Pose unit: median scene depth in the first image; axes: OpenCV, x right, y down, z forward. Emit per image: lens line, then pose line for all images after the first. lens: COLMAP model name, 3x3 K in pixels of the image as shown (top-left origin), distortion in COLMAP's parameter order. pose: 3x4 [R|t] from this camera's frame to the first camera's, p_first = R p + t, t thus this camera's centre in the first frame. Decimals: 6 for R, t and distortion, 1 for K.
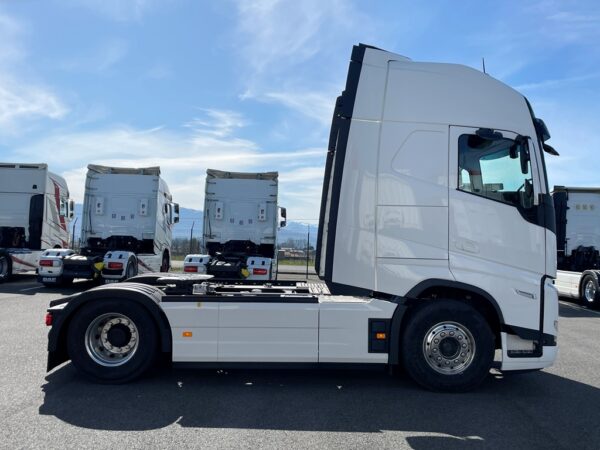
lens RADIAL K [[580.2, 0, 294.0], [0, 580.2, 227.3], [0, 0, 1]] dist [0.022737, 0.000000]
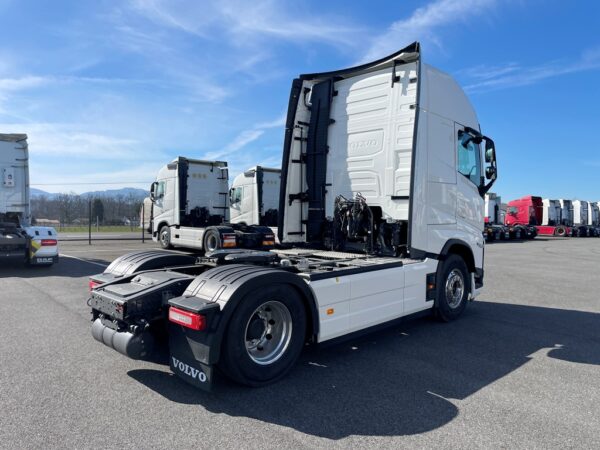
lens RADIAL K [[456.7, 0, 294.4], [0, 456.7, 225.5], [0, 0, 1]] dist [0.050517, -0.051243]
pose [[0.712606, -0.035843, 0.700648, -0.245327], [-0.011209, 0.997985, 0.062454, -0.000948], [-0.701475, -0.052358, 0.710769, 0.168934]]
